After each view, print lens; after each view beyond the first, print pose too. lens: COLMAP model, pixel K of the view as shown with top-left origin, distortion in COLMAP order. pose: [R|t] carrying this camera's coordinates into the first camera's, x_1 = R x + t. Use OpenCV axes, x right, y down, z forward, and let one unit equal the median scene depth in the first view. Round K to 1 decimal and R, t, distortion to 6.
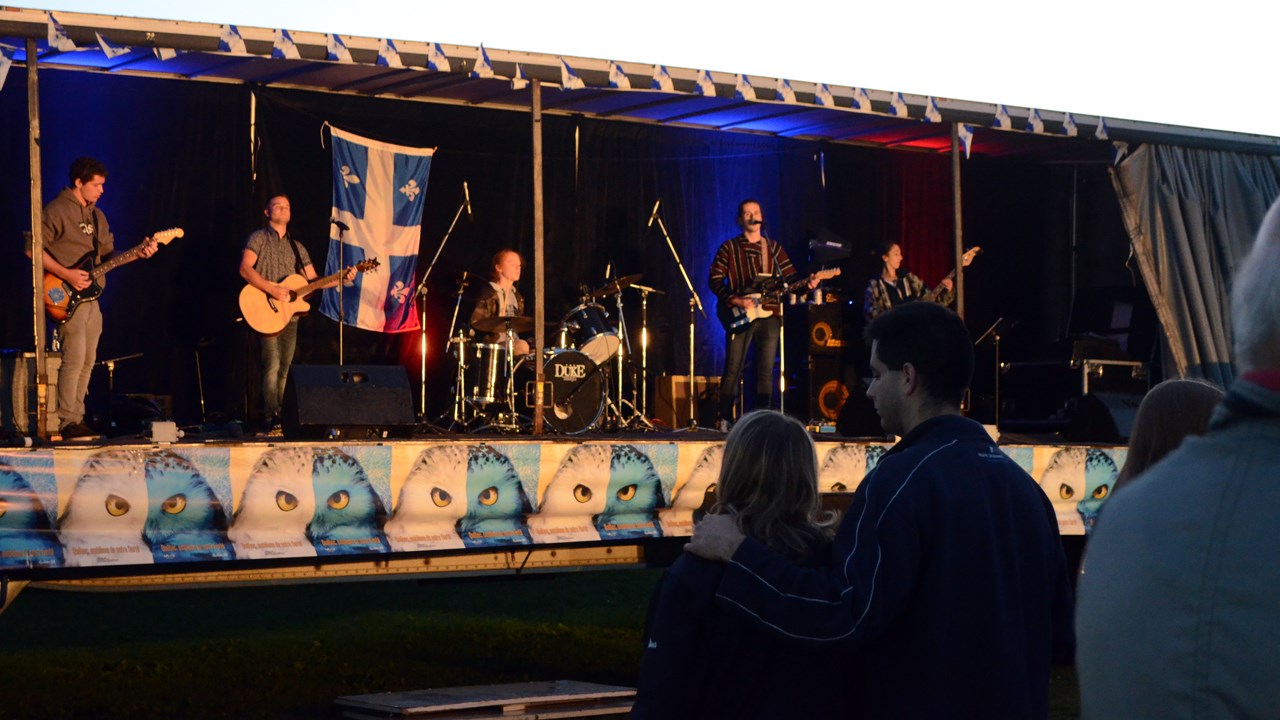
lens RADIAL K [[2551.8, 0, 640.0], [0, 2551.8, 360.0], [0, 0, 1]] dist [-0.019273, 0.025277]
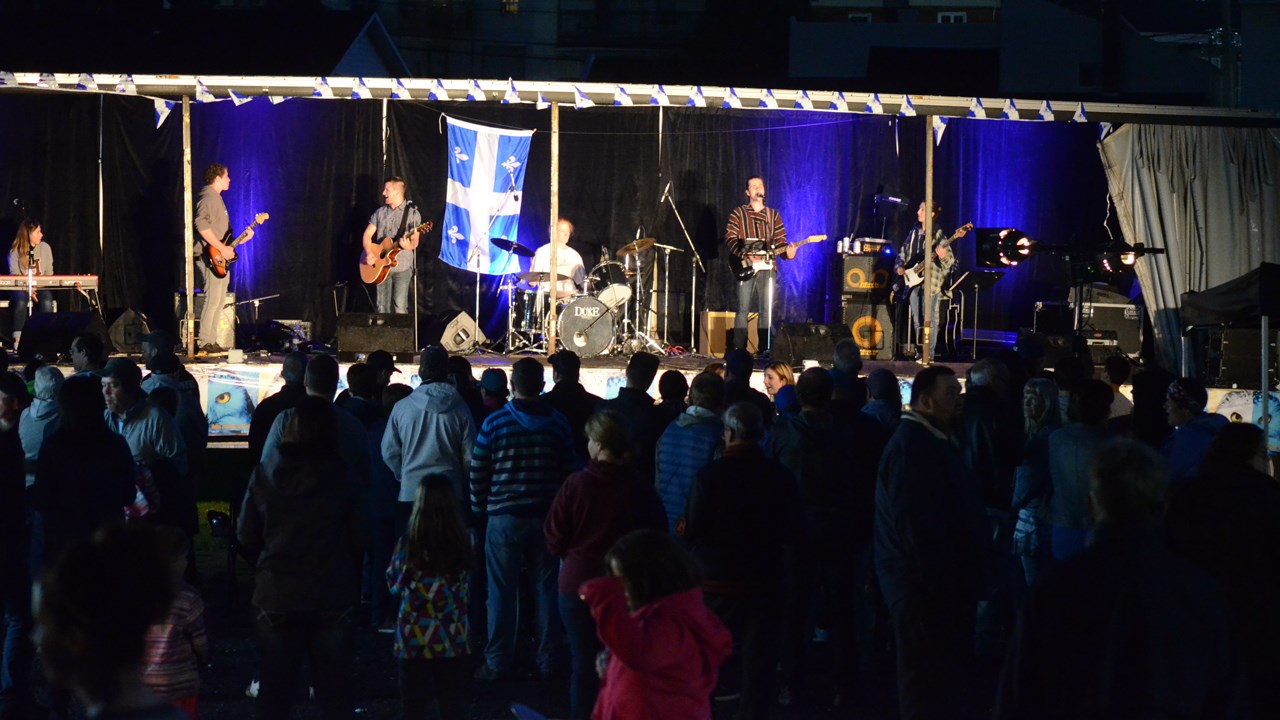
lens RADIAL K [[5965.5, 0, 640.0], [0, 5965.5, 360.0], [0, 0, 1]] dist [0.110702, -1.198052]
pose [[0.964163, 0.024031, -0.264221, 0.803329], [-0.012777, 0.998940, 0.044230, -0.106002], [0.265004, -0.039269, 0.963448, -1.968093]]
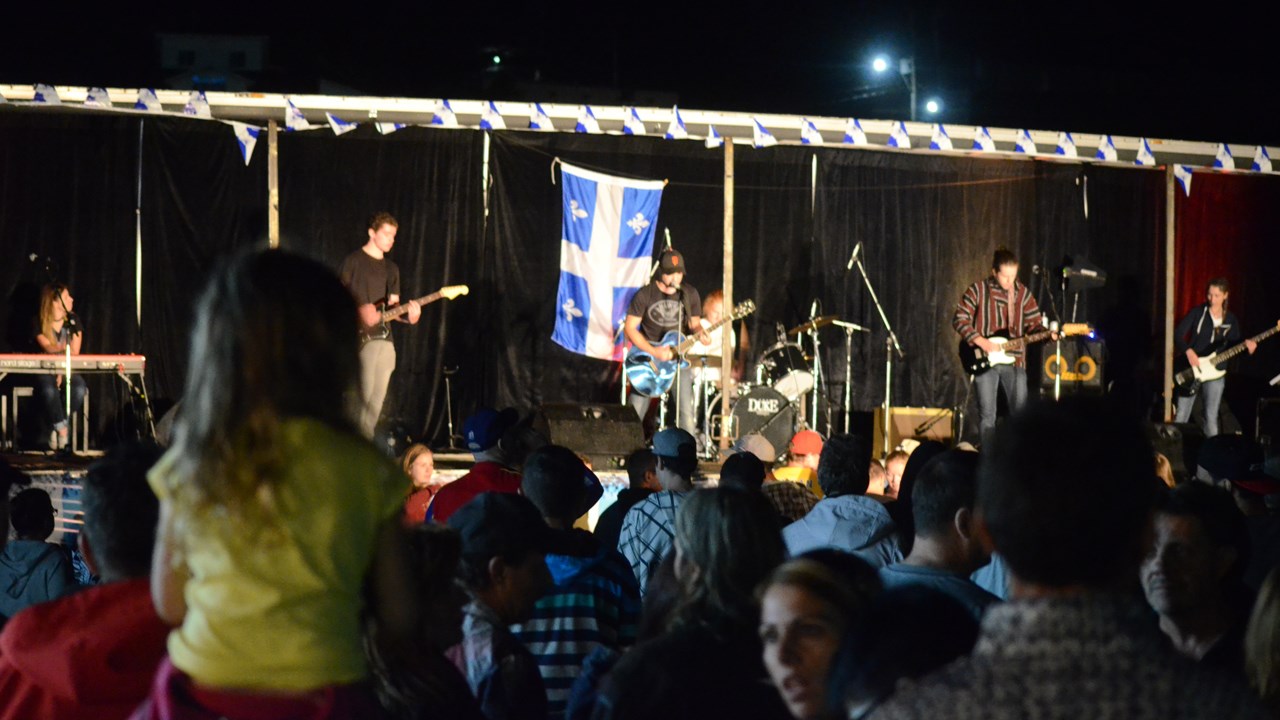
lens RADIAL K [[4640.0, 0, 640.0], [0, 4640.0, 360.0], [0, 0, 1]] dist [-0.185733, -0.827097]
pose [[0.983922, 0.022705, -0.177150, 0.255269], [-0.019890, 0.999646, 0.017650, -0.046088], [0.177488, -0.013842, 0.984026, -0.887381]]
